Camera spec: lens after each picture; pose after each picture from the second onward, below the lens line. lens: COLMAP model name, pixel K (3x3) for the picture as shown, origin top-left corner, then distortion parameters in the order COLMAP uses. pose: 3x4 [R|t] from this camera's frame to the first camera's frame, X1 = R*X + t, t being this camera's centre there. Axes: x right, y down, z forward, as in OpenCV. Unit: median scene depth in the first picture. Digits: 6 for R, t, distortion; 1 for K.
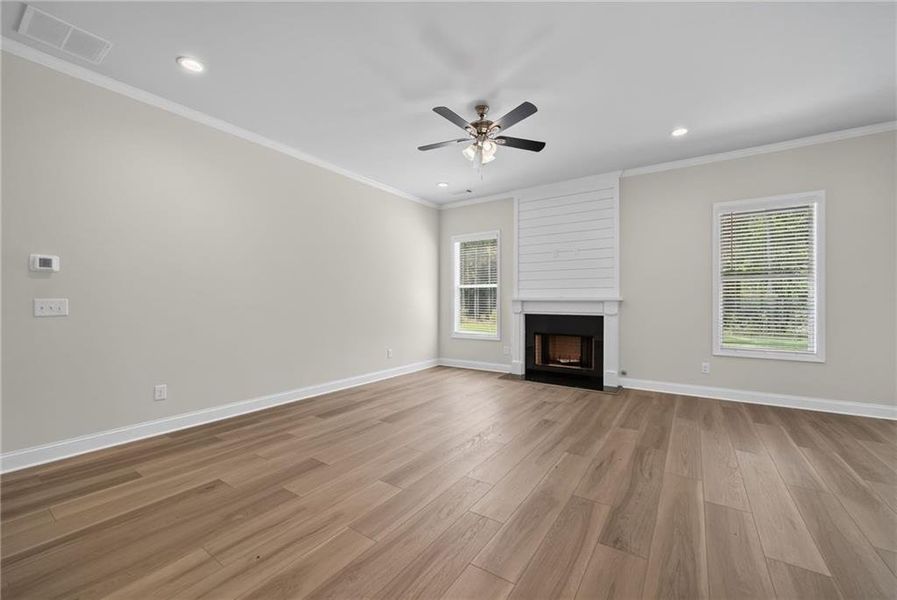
lens RADIAL K [[359.1, 0, 445.6], [0, 359.1, 300.7], [0, 0, 1]] dist [-0.001934, -0.000283]
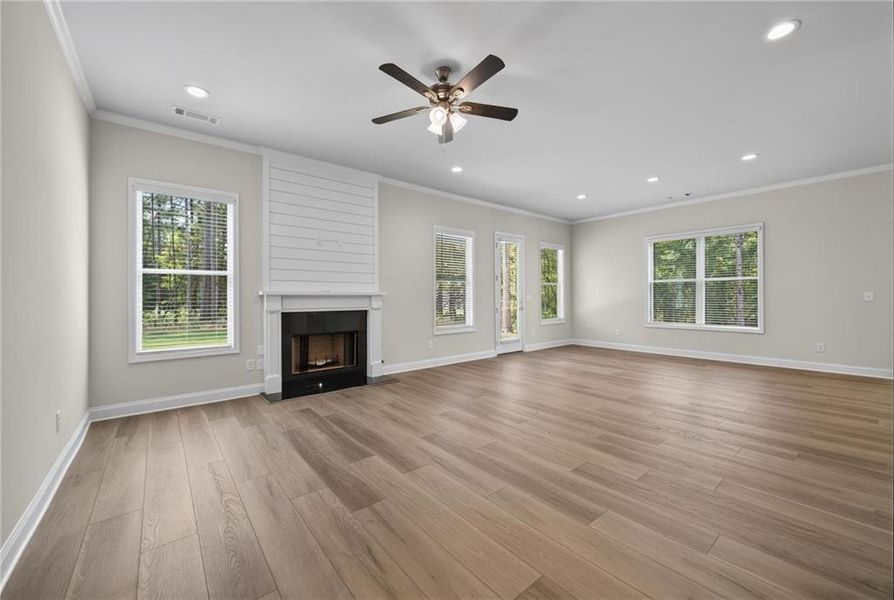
lens RADIAL K [[351.7, 0, 443.8], [0, 351.7, 296.5], [0, 0, 1]] dist [-0.002625, -0.000302]
pose [[0.282295, -0.001920, 0.959326, -0.476189], [0.003897, 0.999992, 0.000854, 0.002890], [-0.959320, 0.003497, 0.282300, 0.517867]]
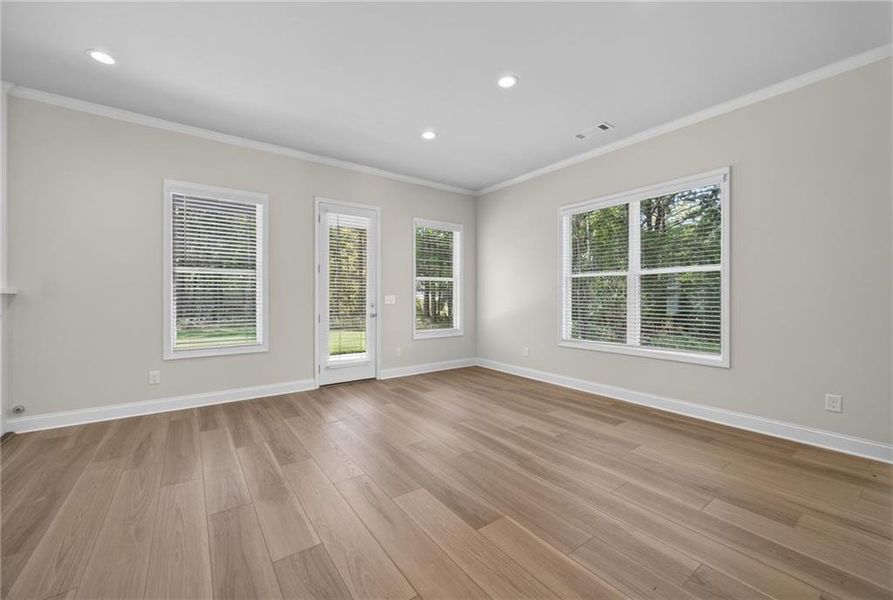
lens RADIAL K [[355.1, 0, 445.4], [0, 355.1, 298.1], [0, 0, 1]] dist [-0.002292, -0.000008]
pose [[0.332239, -0.004261, 0.943186, 0.164339], [-0.003033, 0.999980, 0.005586, 0.000673], [-0.943191, -0.004717, 0.332219, 0.095293]]
